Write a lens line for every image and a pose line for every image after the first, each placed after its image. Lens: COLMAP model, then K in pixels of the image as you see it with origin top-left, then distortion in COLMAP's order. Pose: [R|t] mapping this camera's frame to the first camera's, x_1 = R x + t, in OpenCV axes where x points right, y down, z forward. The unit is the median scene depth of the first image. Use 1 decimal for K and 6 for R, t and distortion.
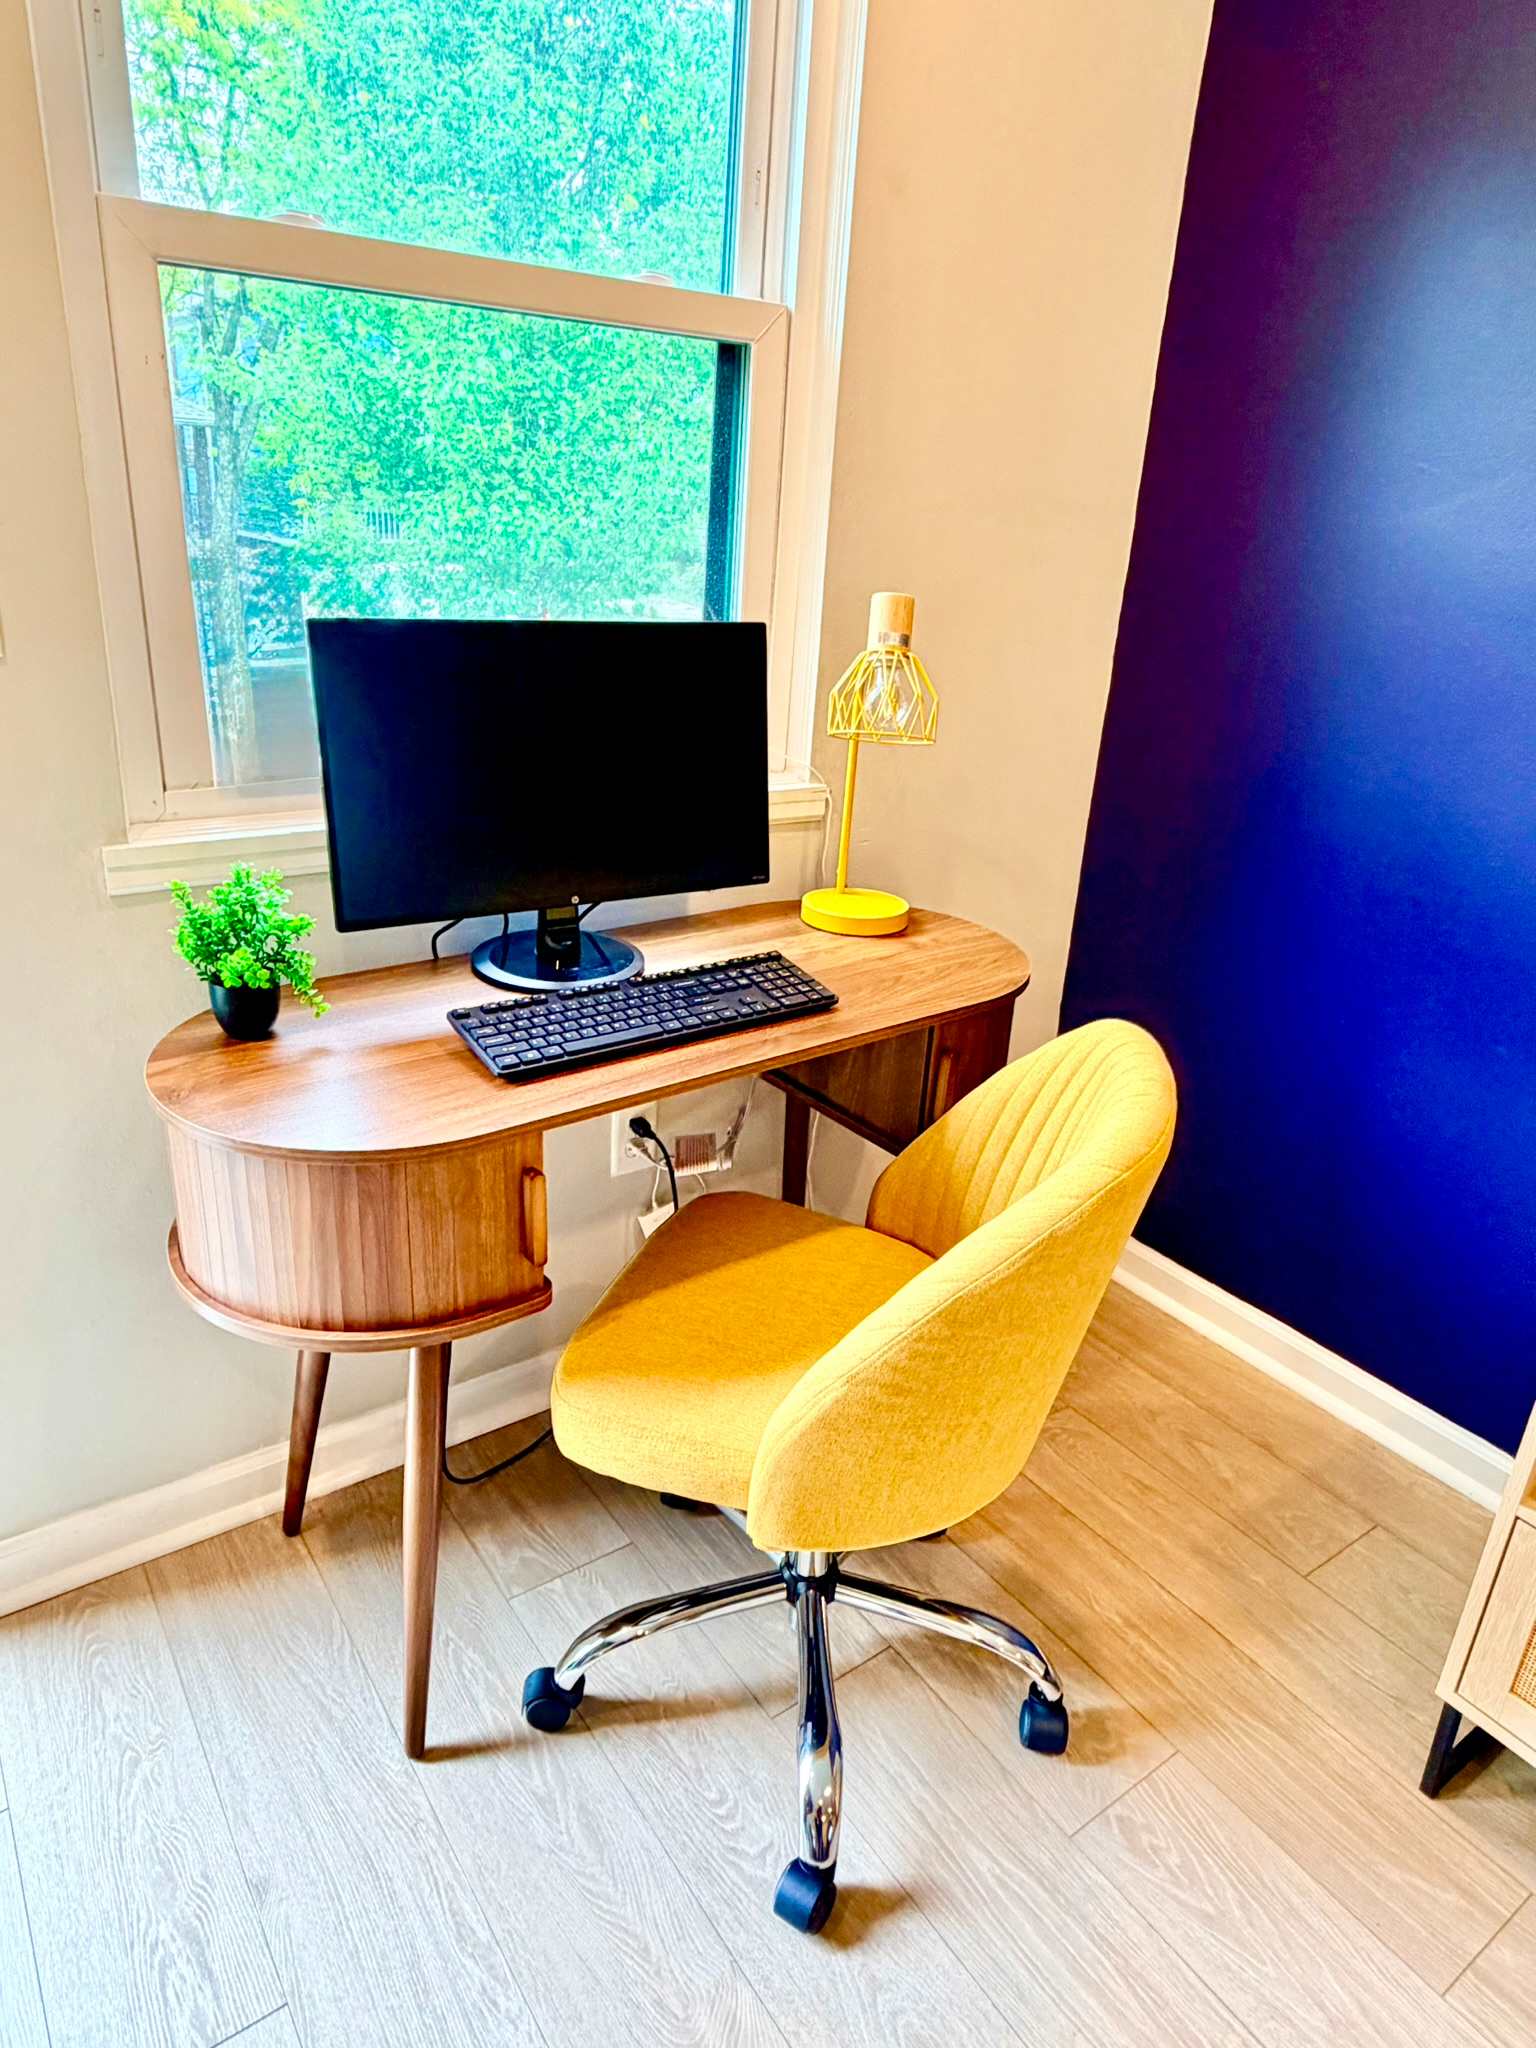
lens RADIAL K [[1296.3, 0, 781.1], [0, 1296.3, 1029.2], [0, 0, 1]] dist [-0.083474, 0.131108]
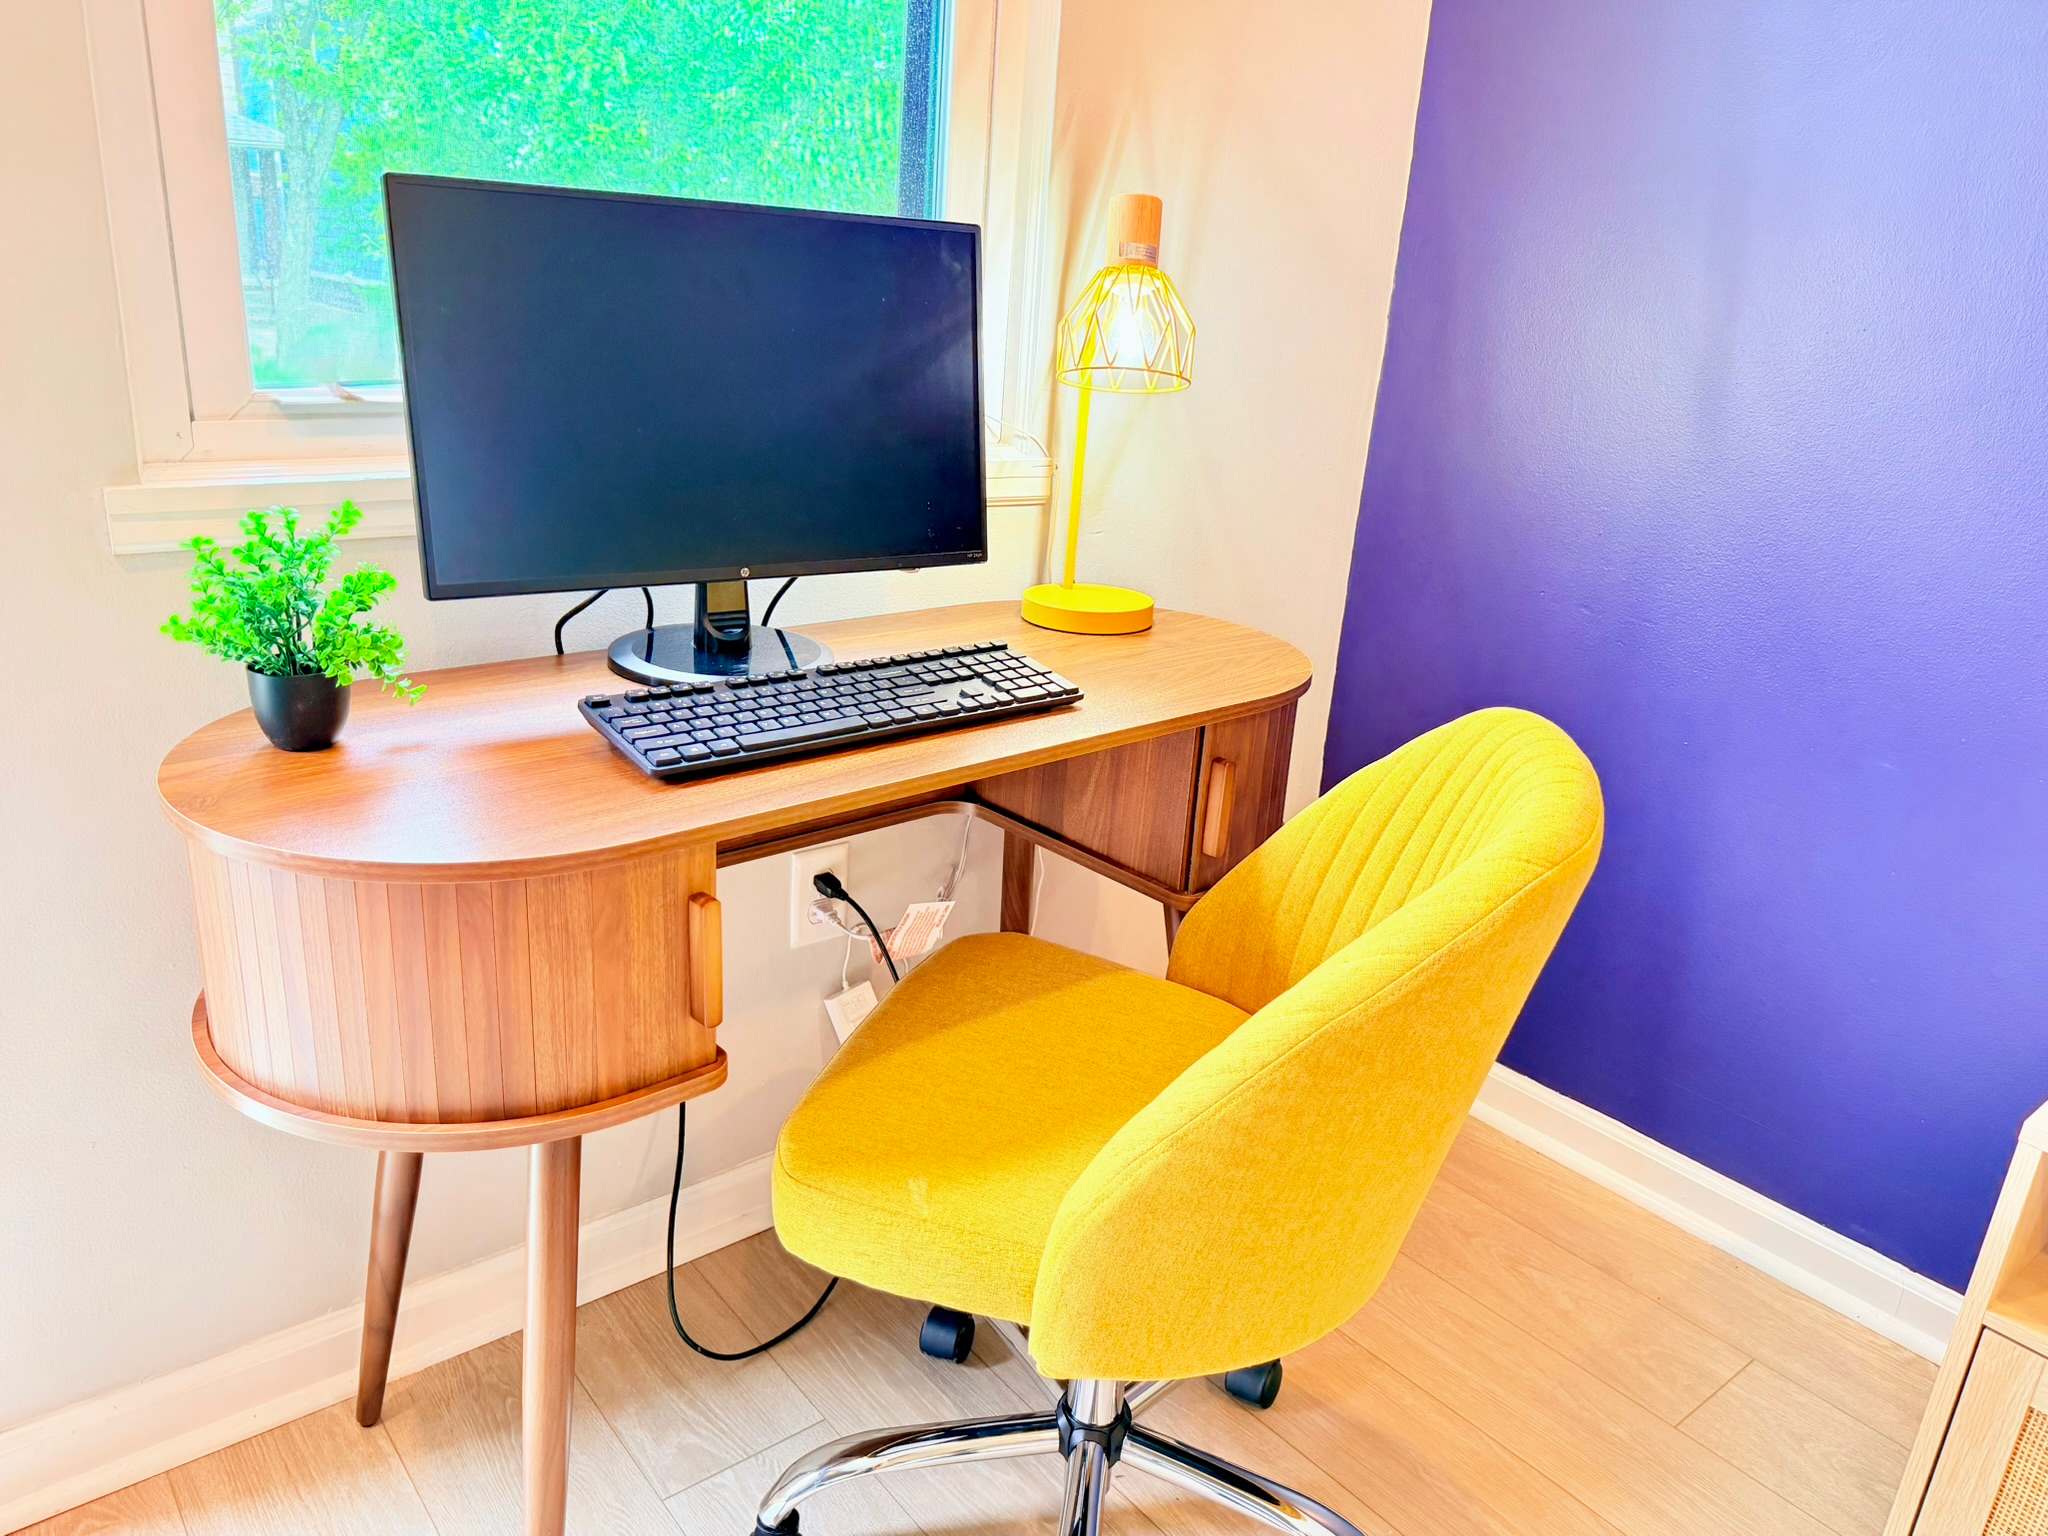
lens RADIAL K [[1452.0, 0, 1021.7], [0, 1452.0, 789.0], [0, 0, 1]] dist [-0.003020, -0.003554]
pose [[0.998467, -0.020111, 0.051568, -0.044142], [0.022163, 0.998972, -0.039549, 0.075150], [-0.050720, 0.040631, 0.997886, 0.136624]]
